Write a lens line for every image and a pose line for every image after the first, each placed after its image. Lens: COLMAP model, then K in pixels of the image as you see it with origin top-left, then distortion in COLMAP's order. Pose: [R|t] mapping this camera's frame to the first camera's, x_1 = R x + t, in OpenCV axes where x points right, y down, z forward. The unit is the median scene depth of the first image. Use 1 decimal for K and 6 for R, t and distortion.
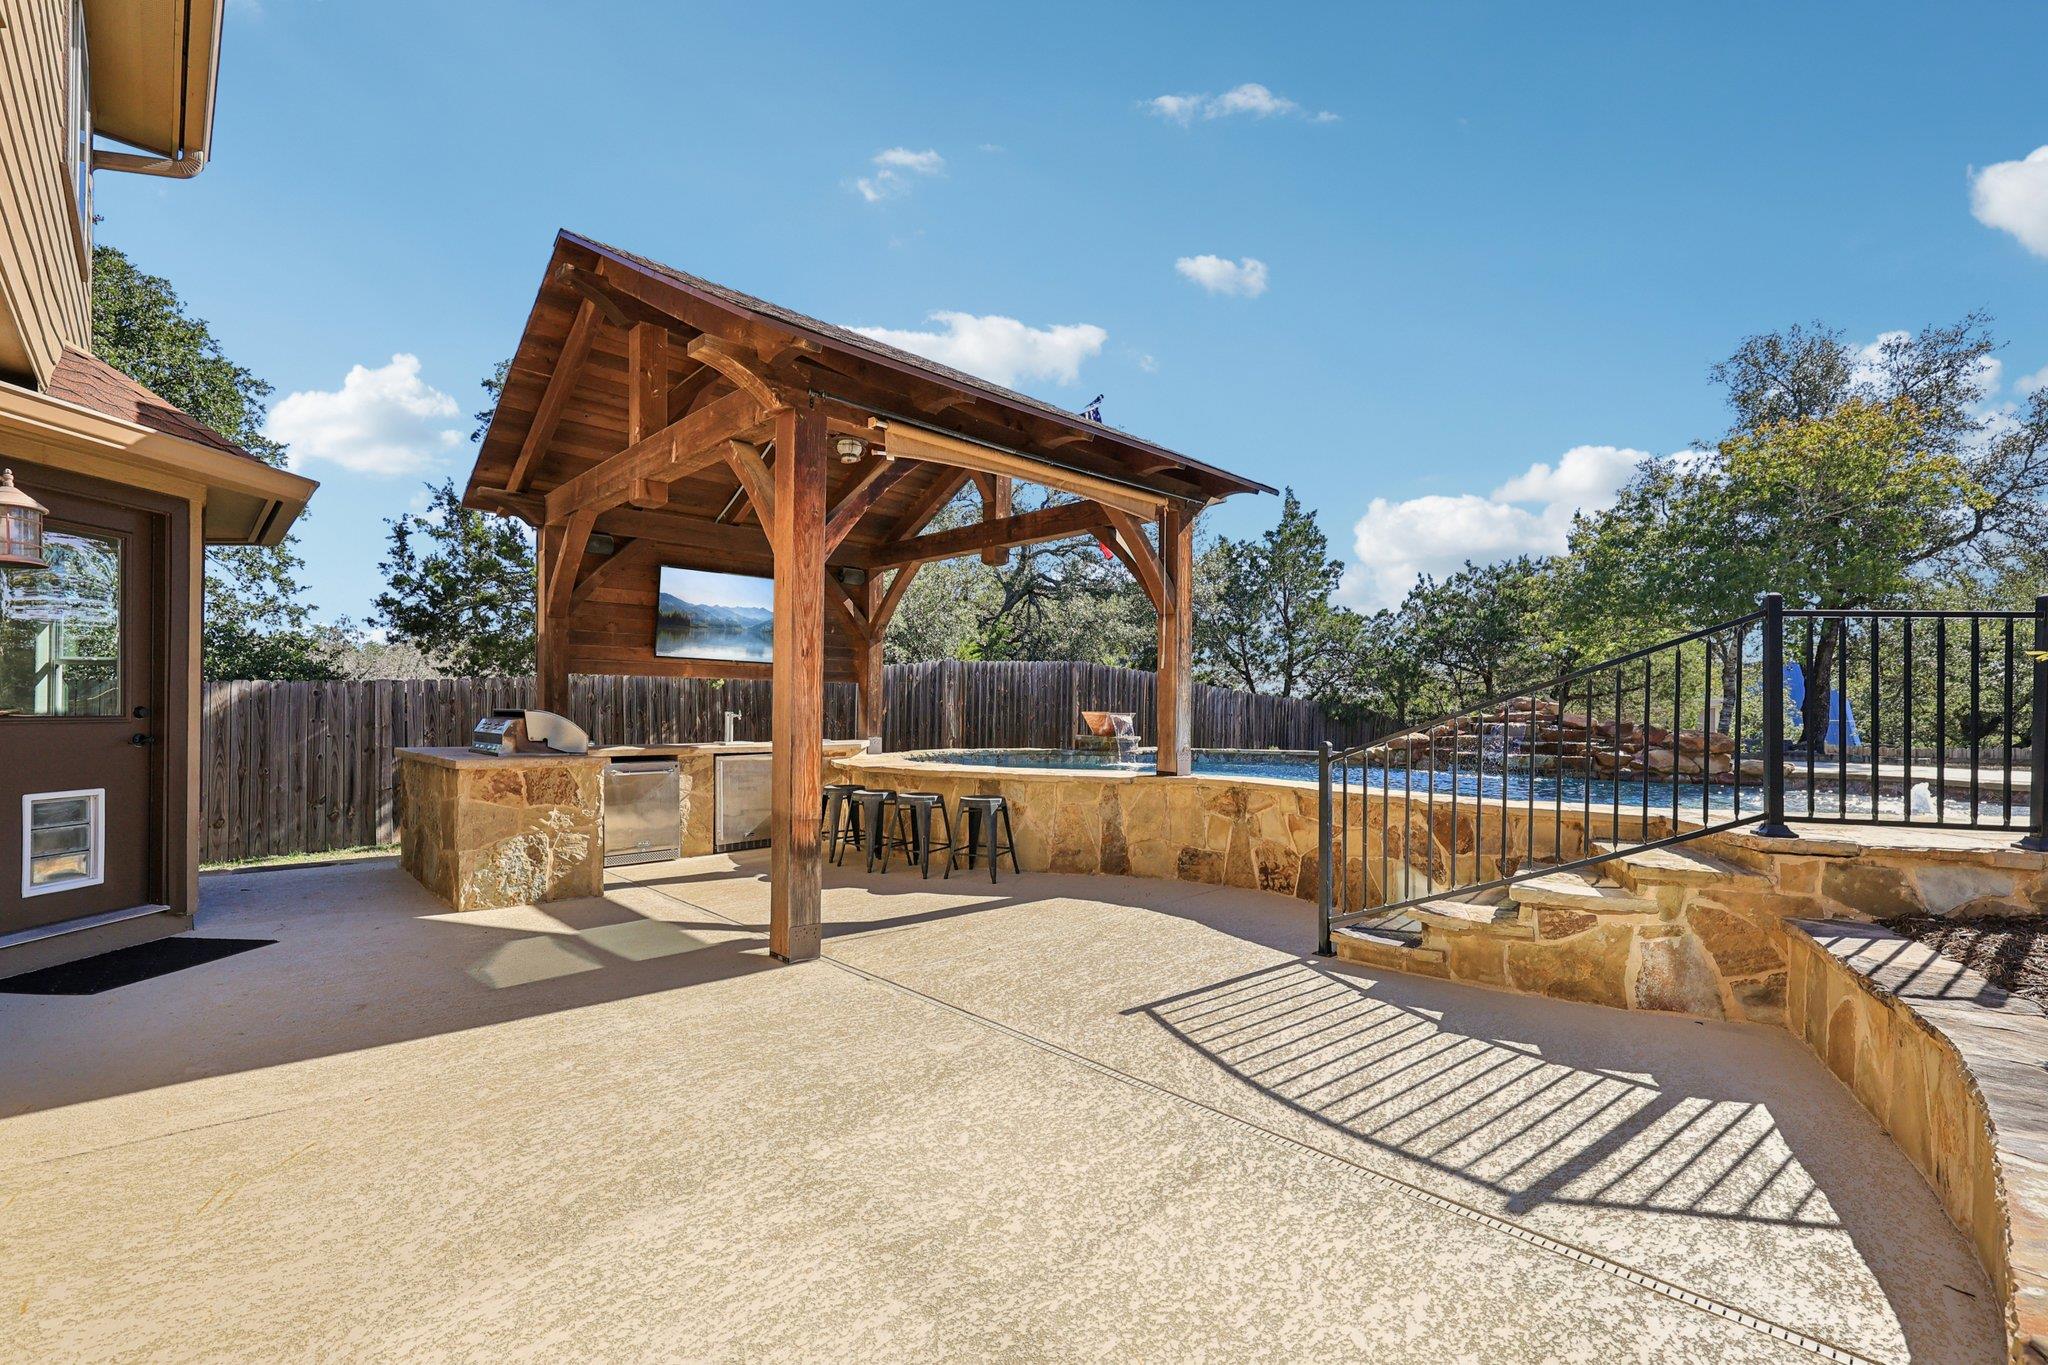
lens RADIAL K [[888.9, 0, 1031.3], [0, 888.9, 709.0], [0, 0, 1]] dist [-0.000887, -0.000123]
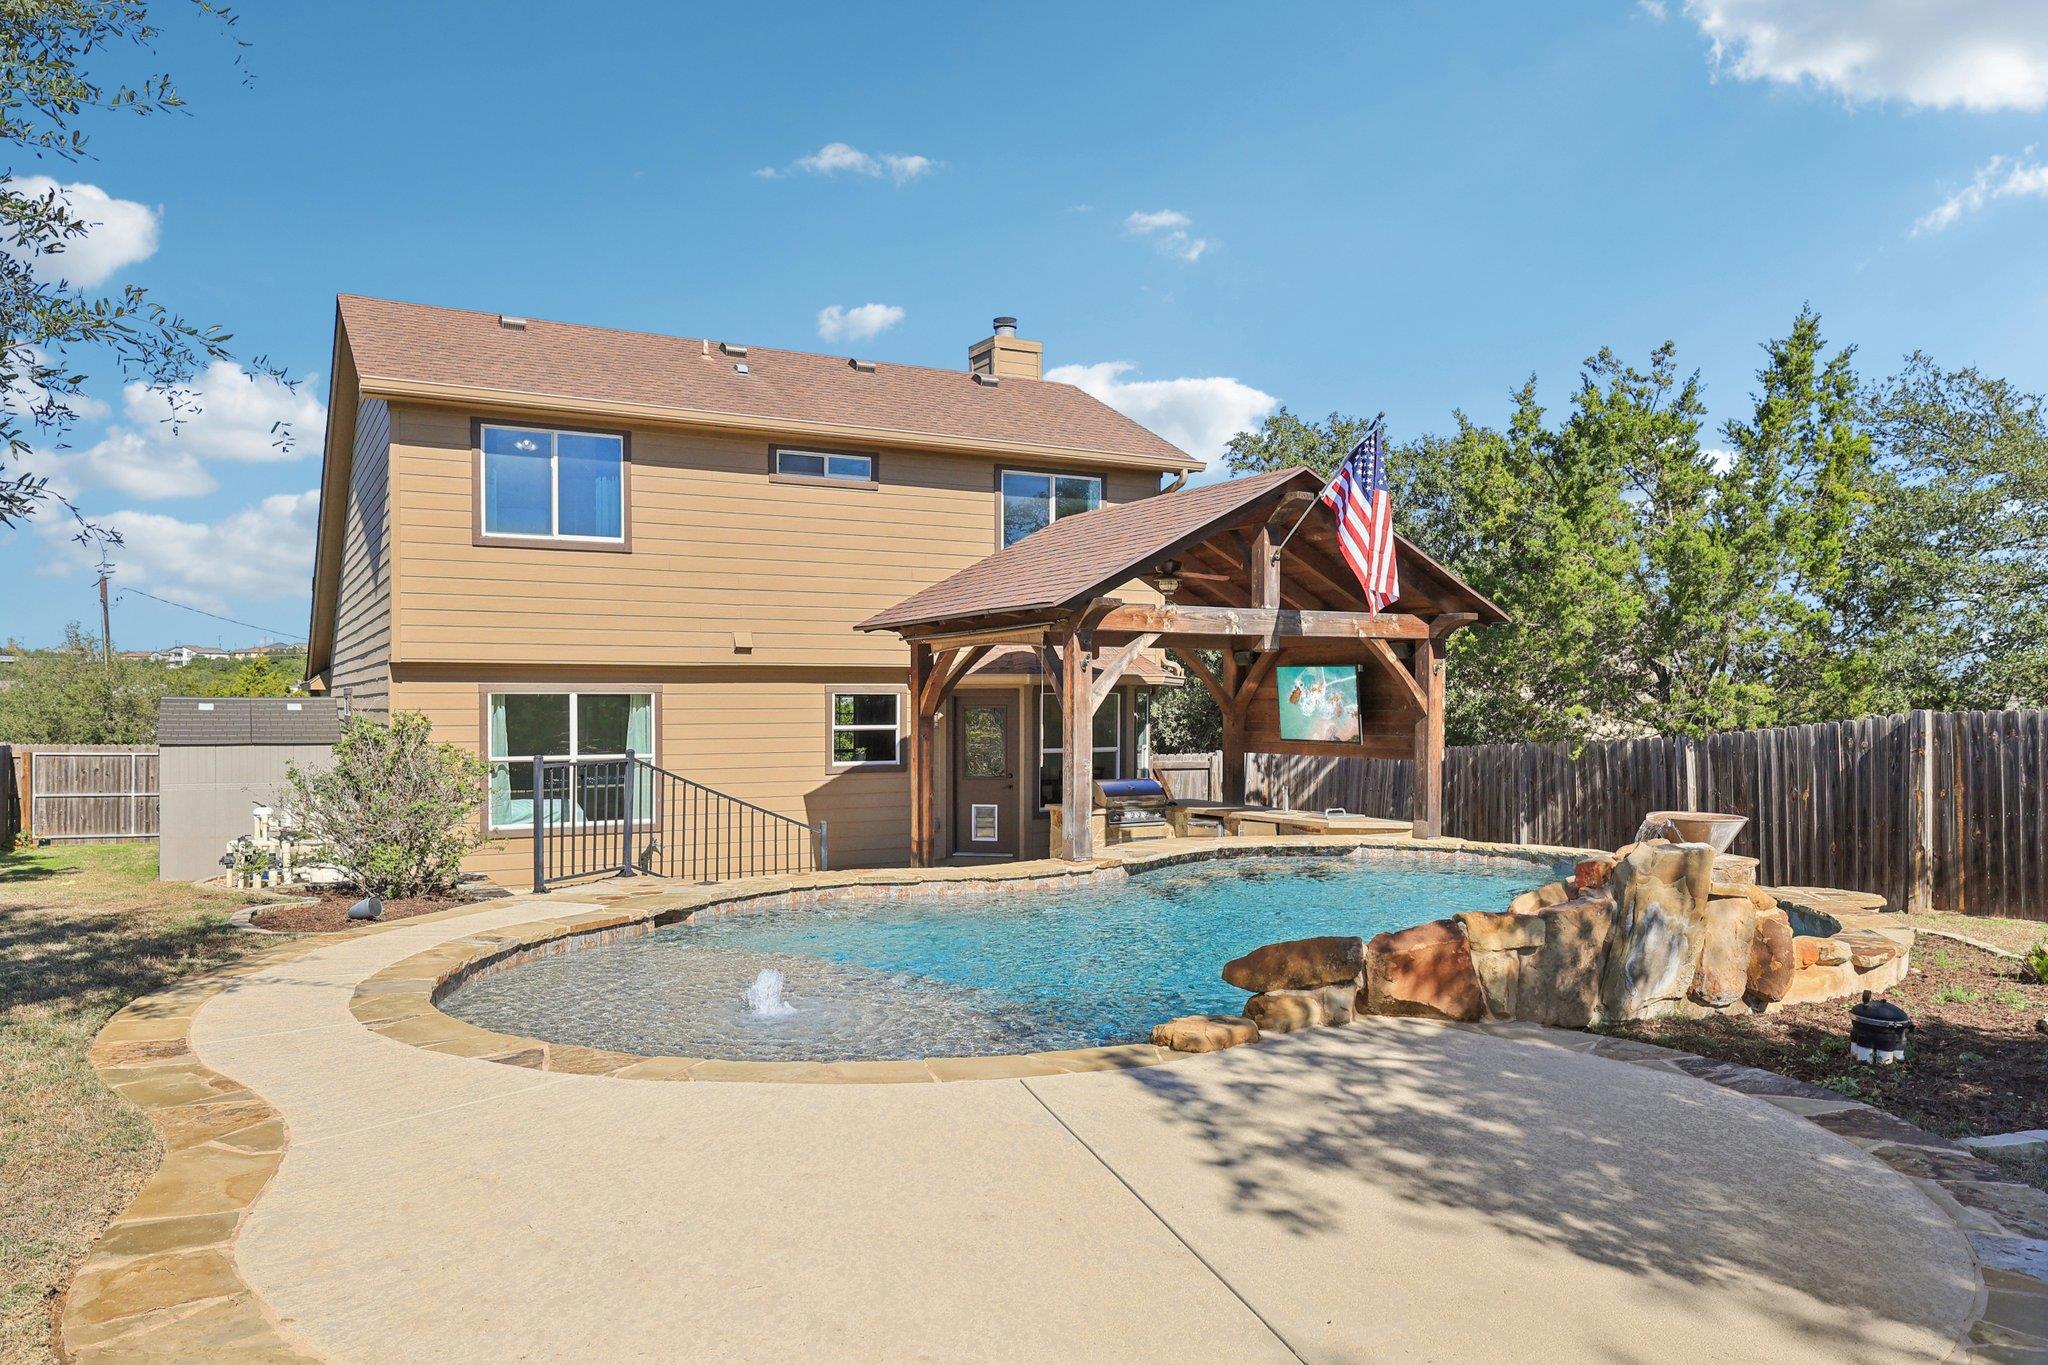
lens RADIAL K [[1436.5, 0, 1028.8], [0, 1436.5, 714.3], [0, 0, 1]] dist [-0.000049, -0.000669]
pose [[-0.258652, -0.005243, -0.965956, 1.385833], [0.000435, 0.999985, -0.005544, -0.071292], [0.965970, -0.001855, -0.258646, 1.007647]]
